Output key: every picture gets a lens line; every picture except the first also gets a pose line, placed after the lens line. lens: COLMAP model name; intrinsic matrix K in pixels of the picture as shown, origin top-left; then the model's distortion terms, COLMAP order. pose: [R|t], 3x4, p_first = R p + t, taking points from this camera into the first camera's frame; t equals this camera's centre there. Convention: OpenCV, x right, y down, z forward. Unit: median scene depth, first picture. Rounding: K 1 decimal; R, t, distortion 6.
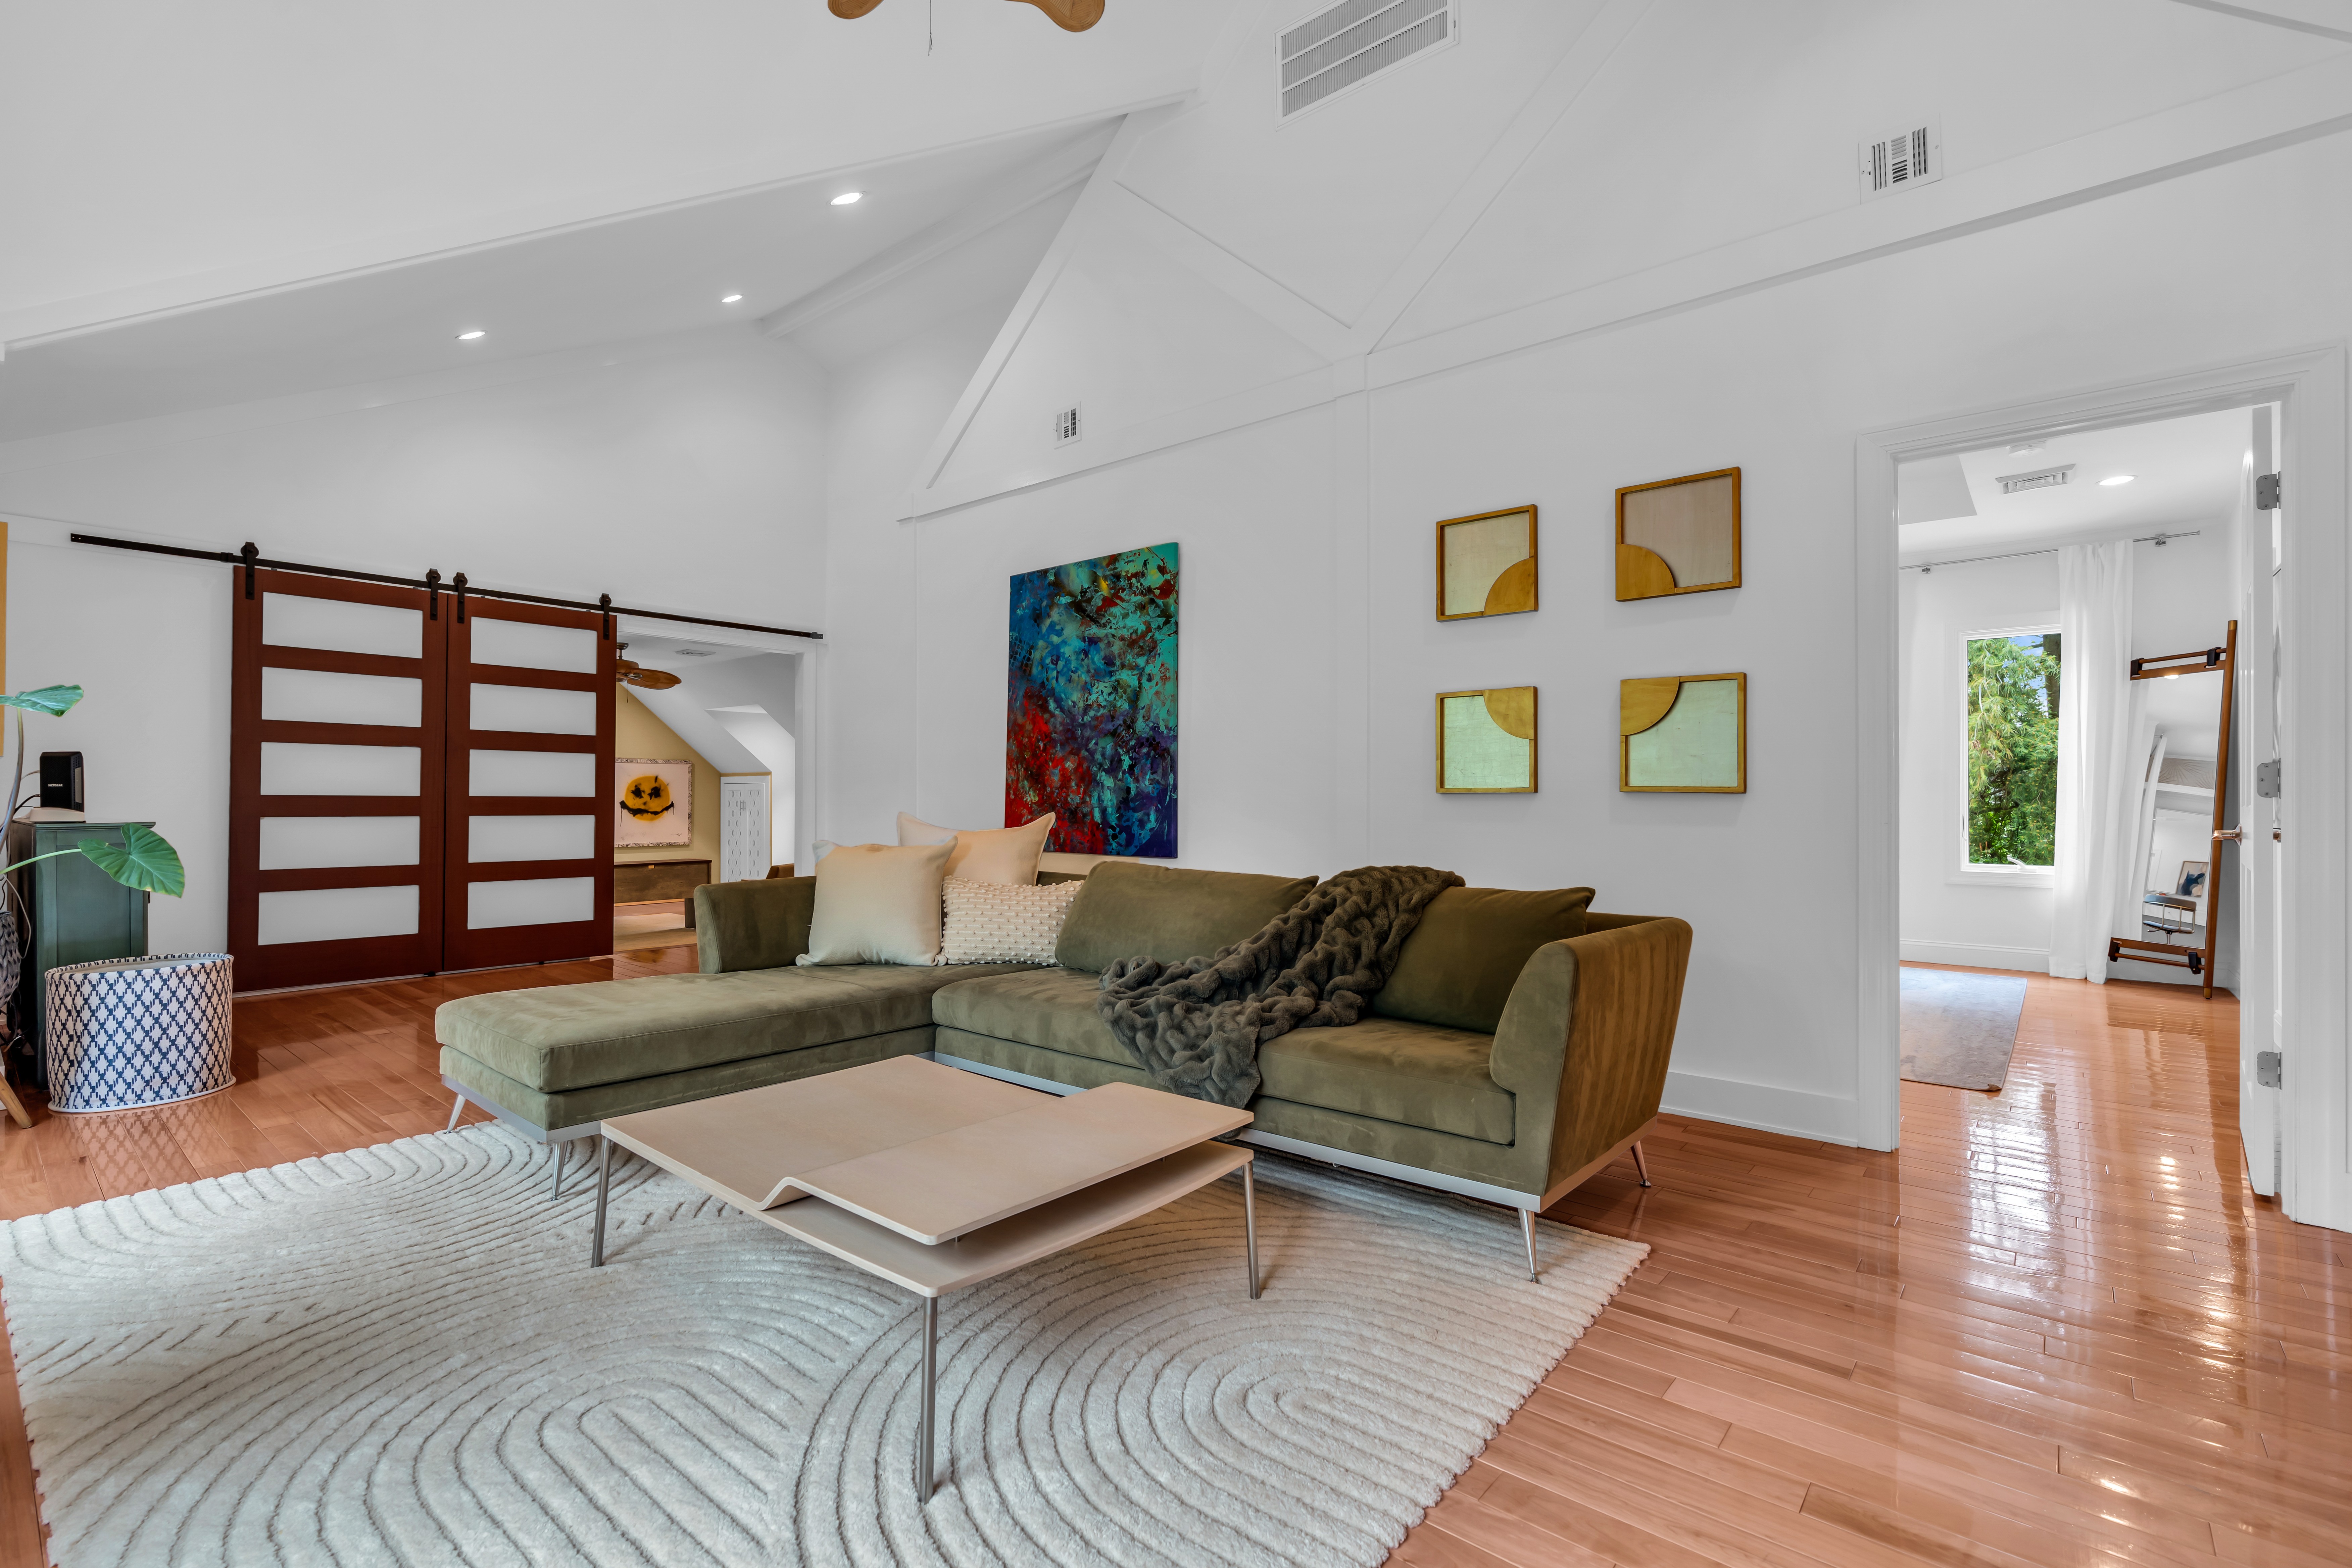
lens RADIAL K [[1053.1, 0, 1167.7], [0, 1053.1, 791.8], [0, 0, 1]] dist [-0.016344, 0.000188]
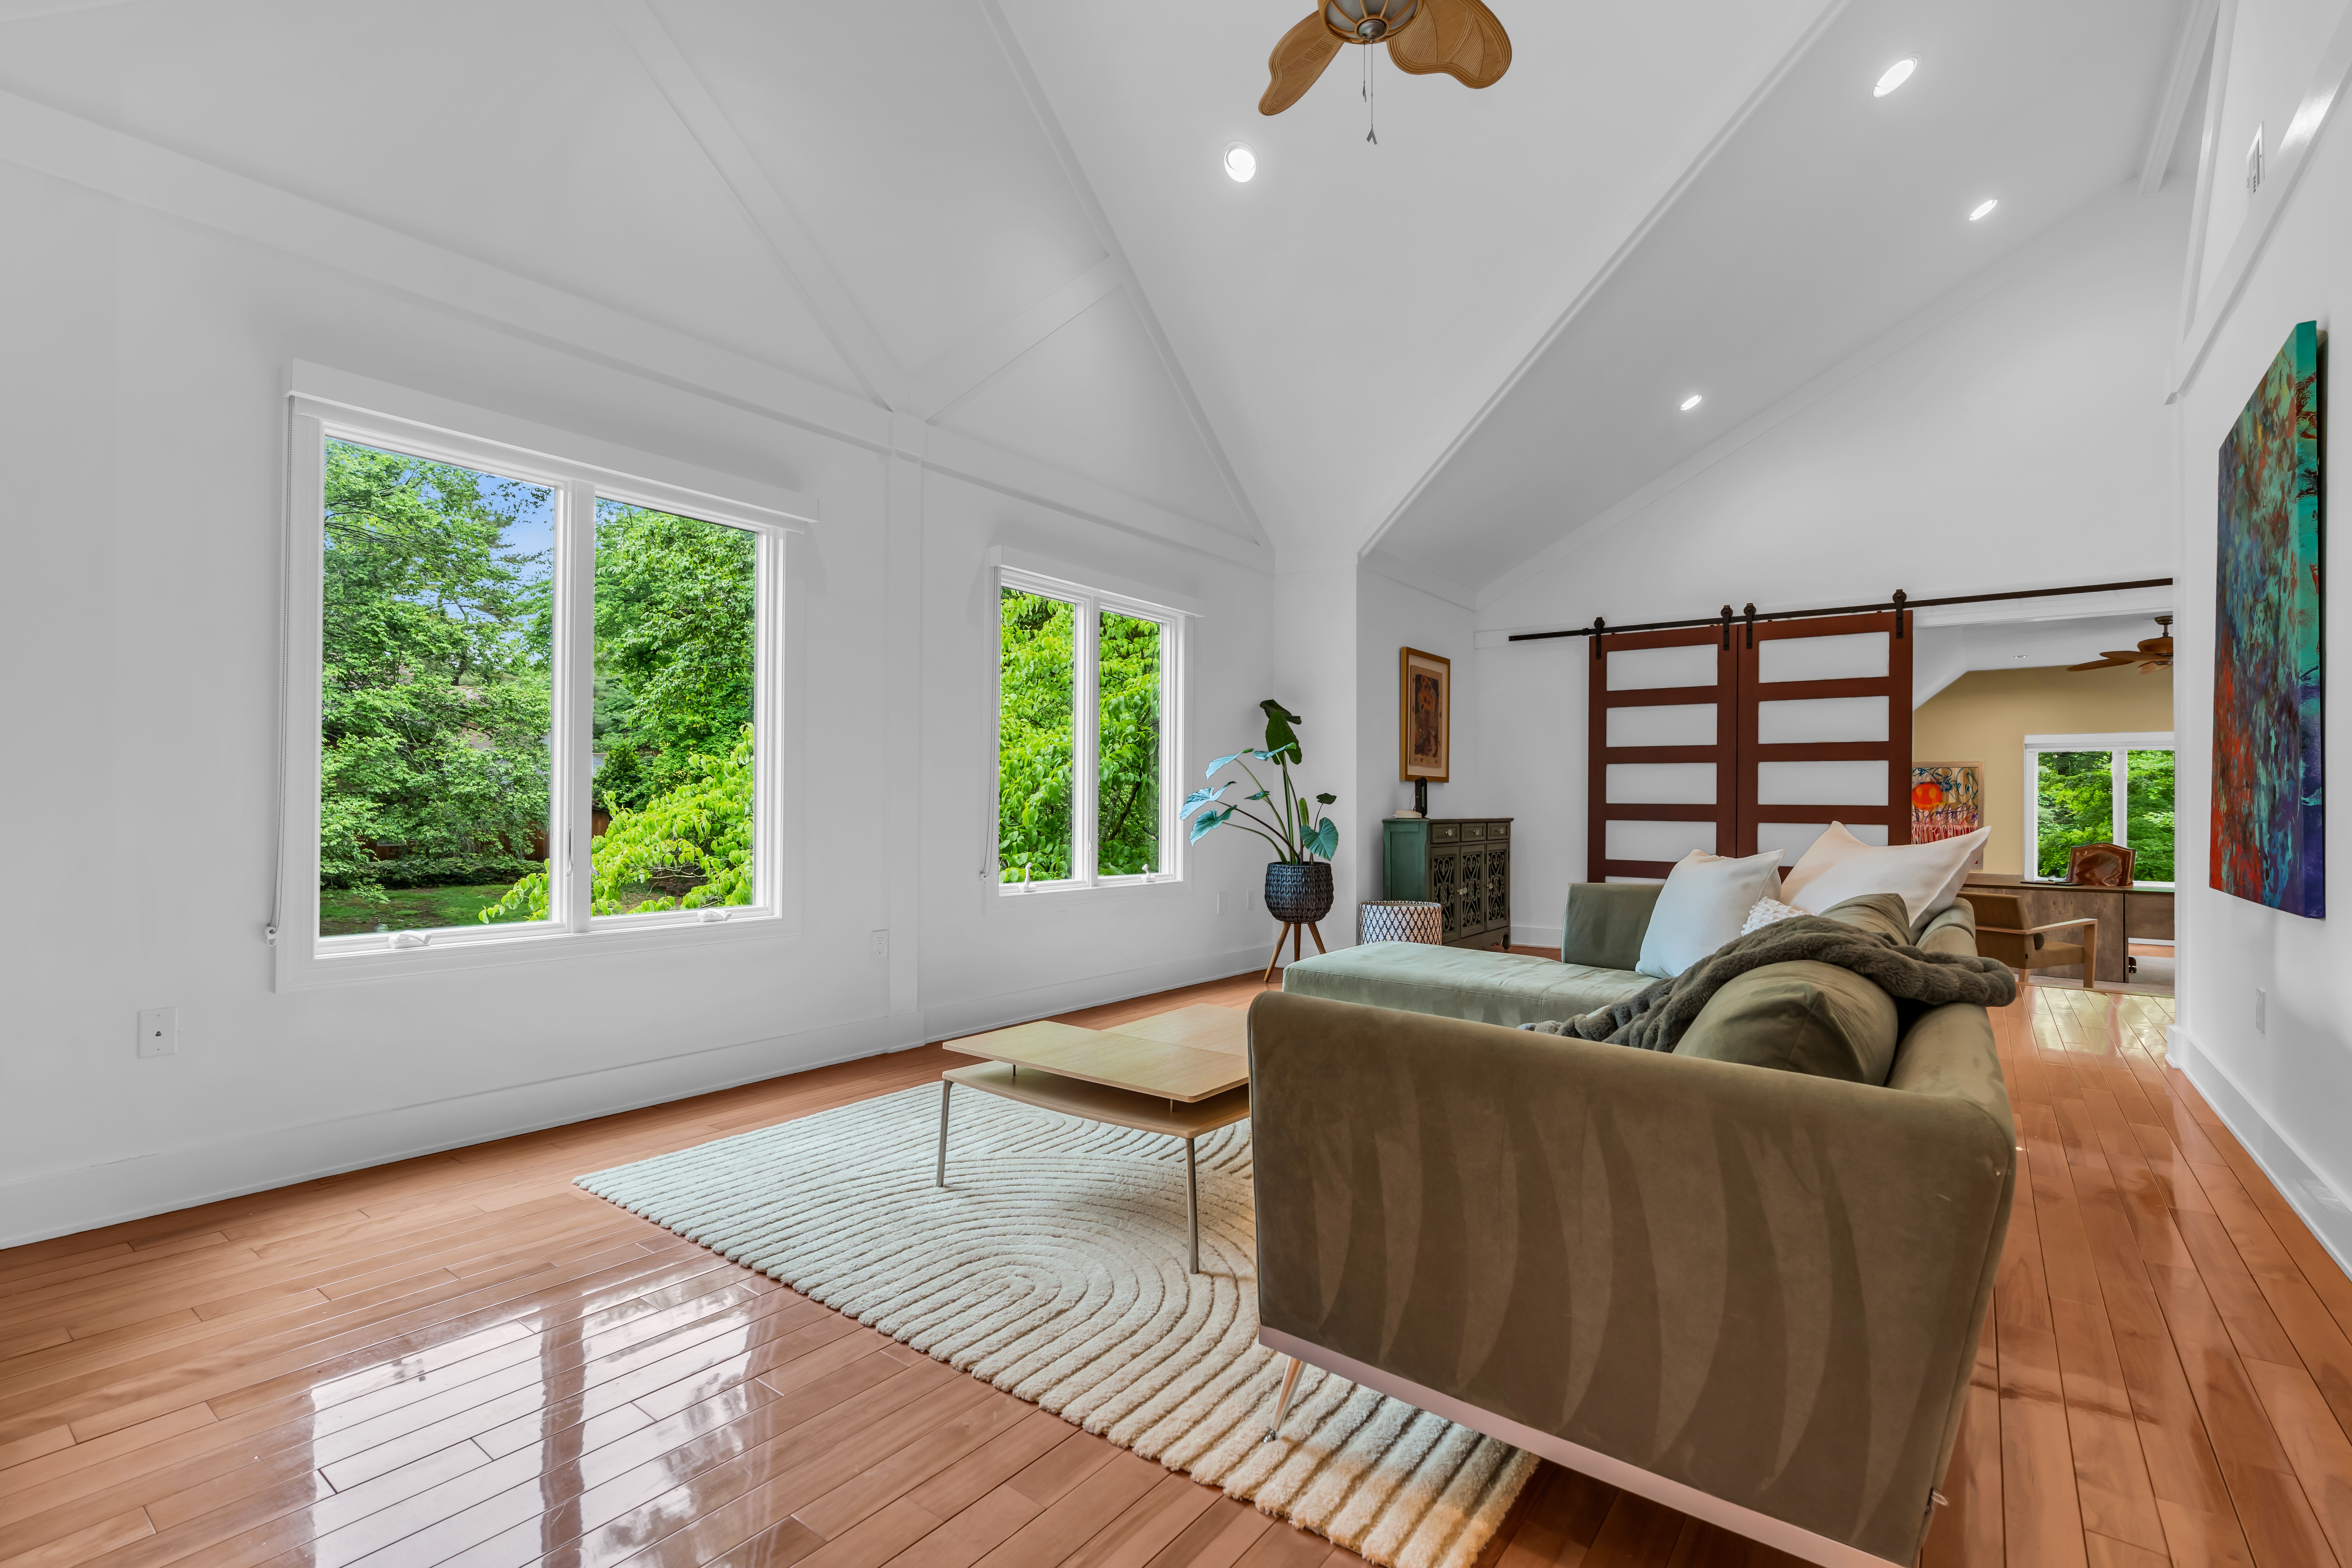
lens RADIAL K [[1053.1, 0, 1169.8], [0, 1053.1, 802.3], [0, 0, 1]] dist [-0.016344, 0.000188]
pose [[0.050377, -0.002342, -0.998728, 0.401130], [0.001681, 0.999996, -0.002260, 0.003307], [0.998729, -0.001565, 0.050381, 0.326702]]
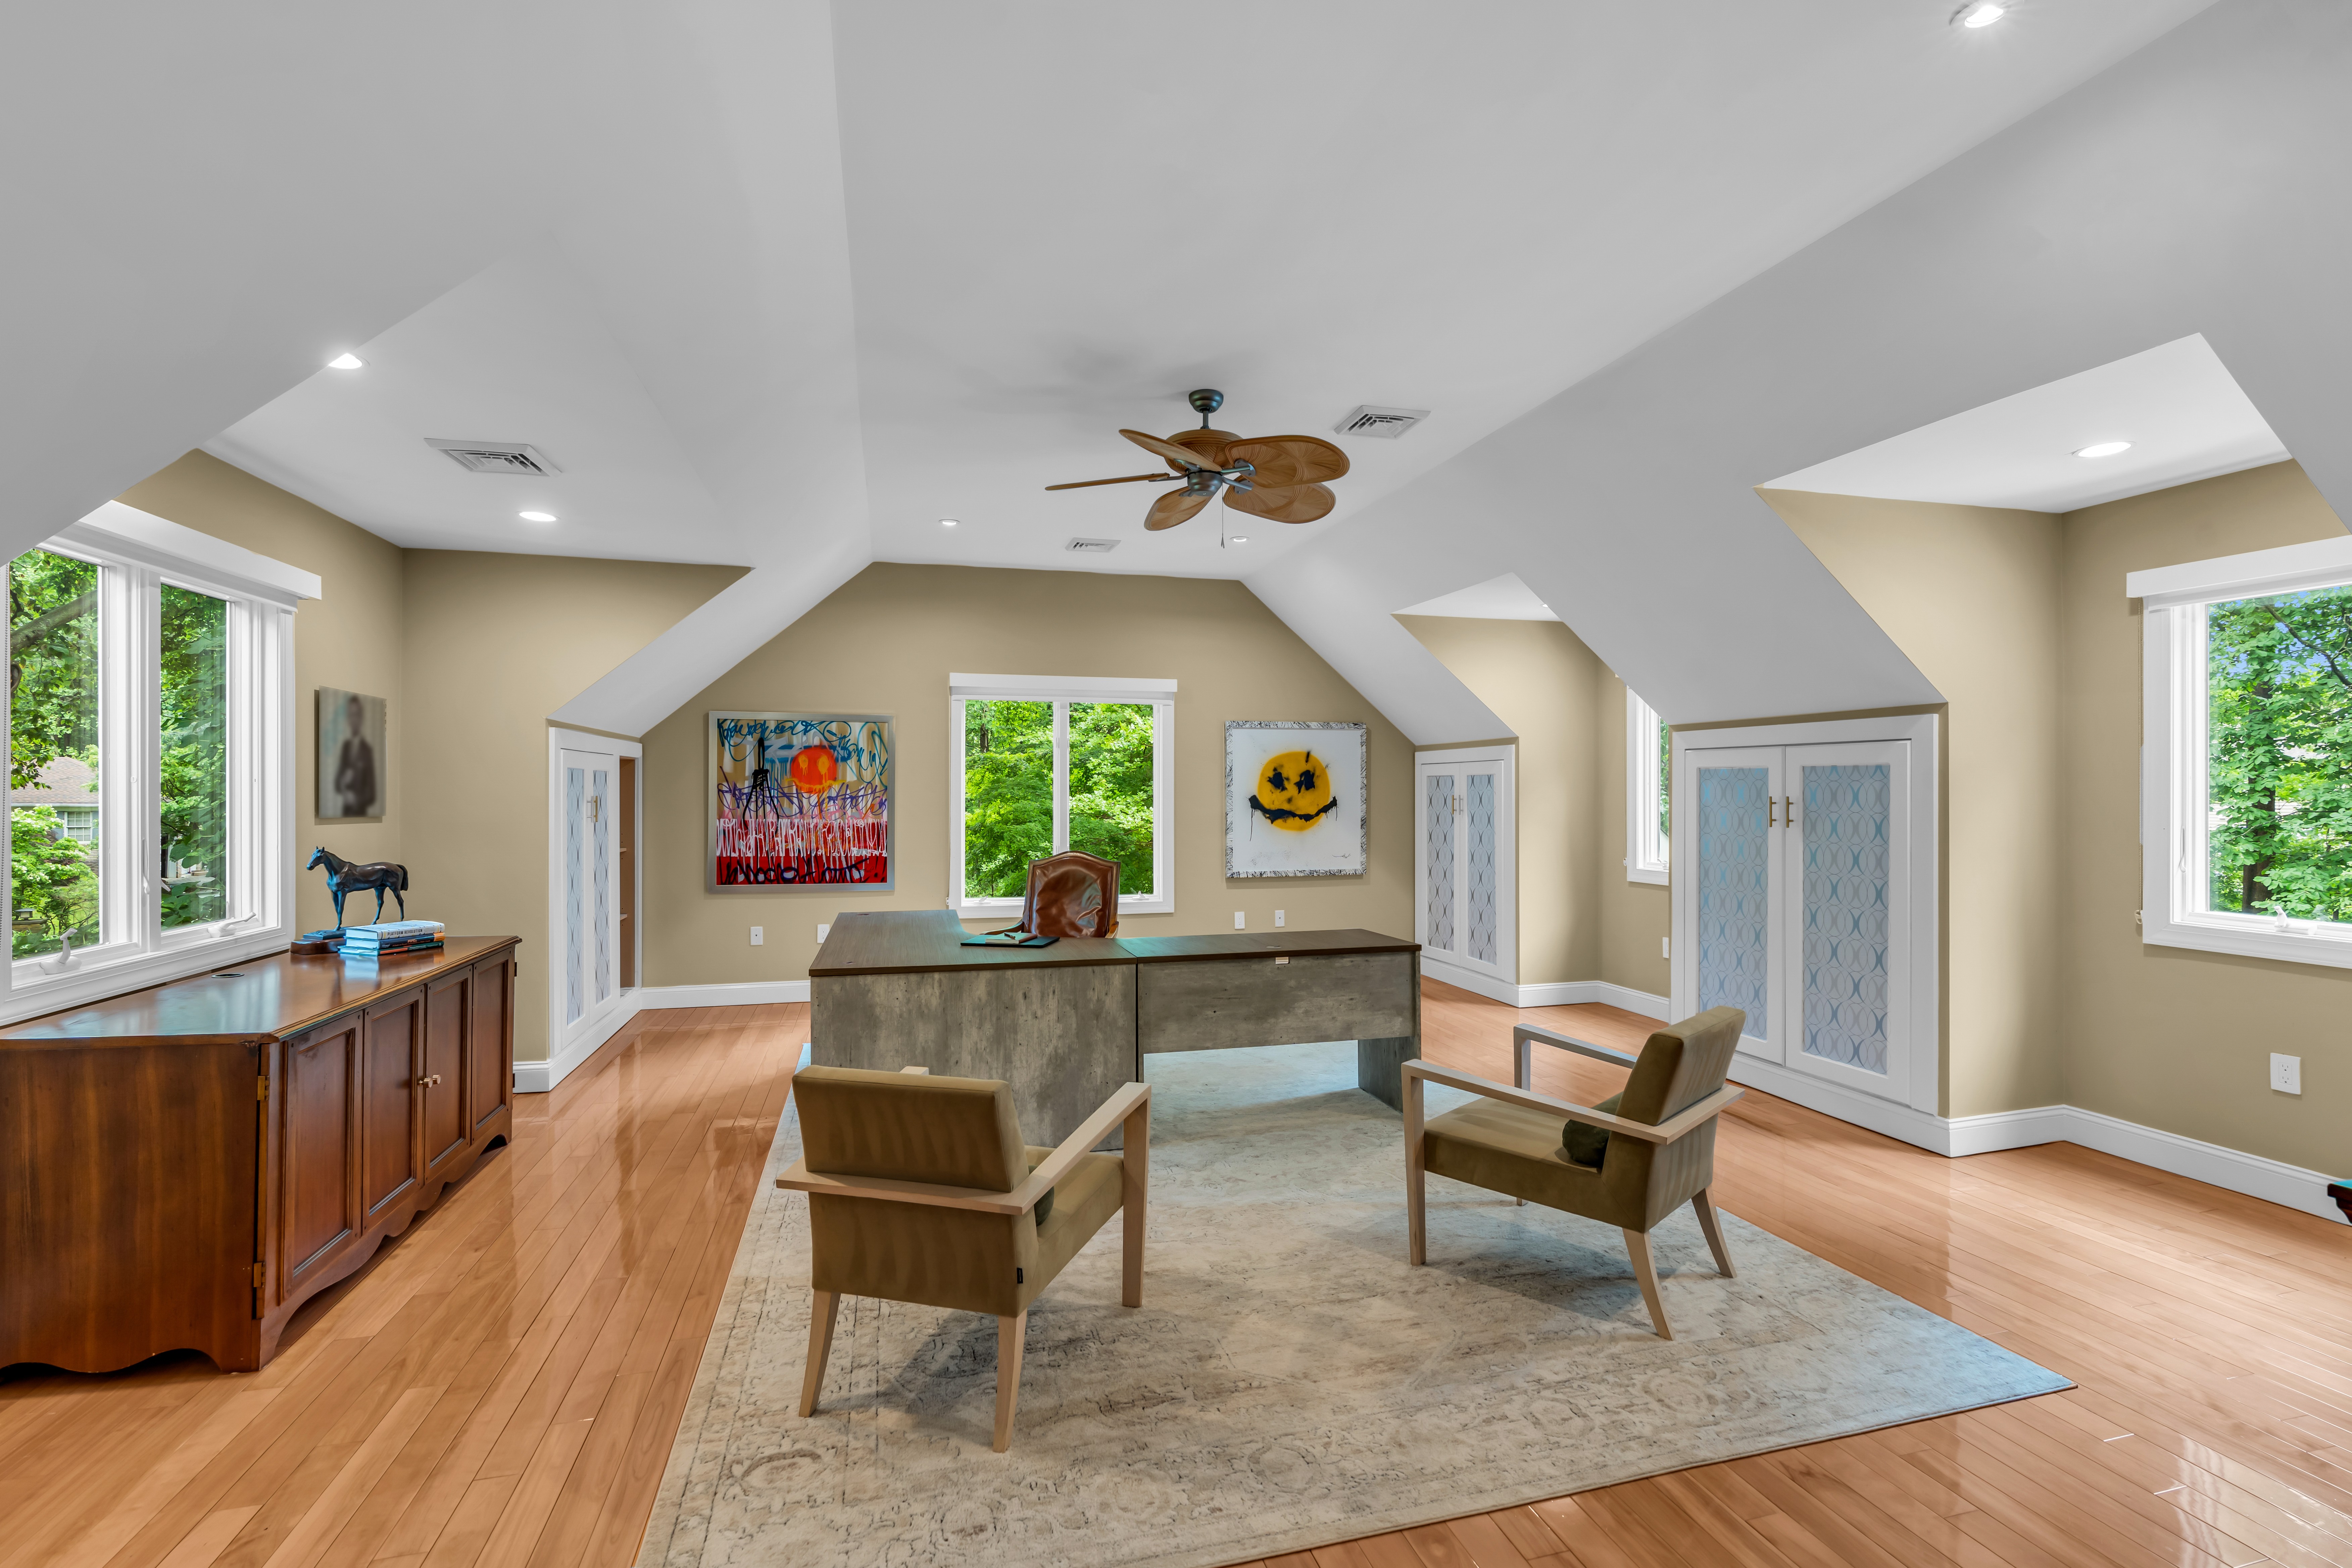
lens RADIAL K [[1053.1, 0, 1173.9], [0, 1053.1, 790.0], [0, 0, 1]] dist [-0.016344, 0.000188]
pose [[0.826745, 0.000352, -0.562577, -0.523361], [0.002187, 0.999990, 0.003840, 0.007682], [0.562573, -0.004405, 0.826736, 1.123679]]
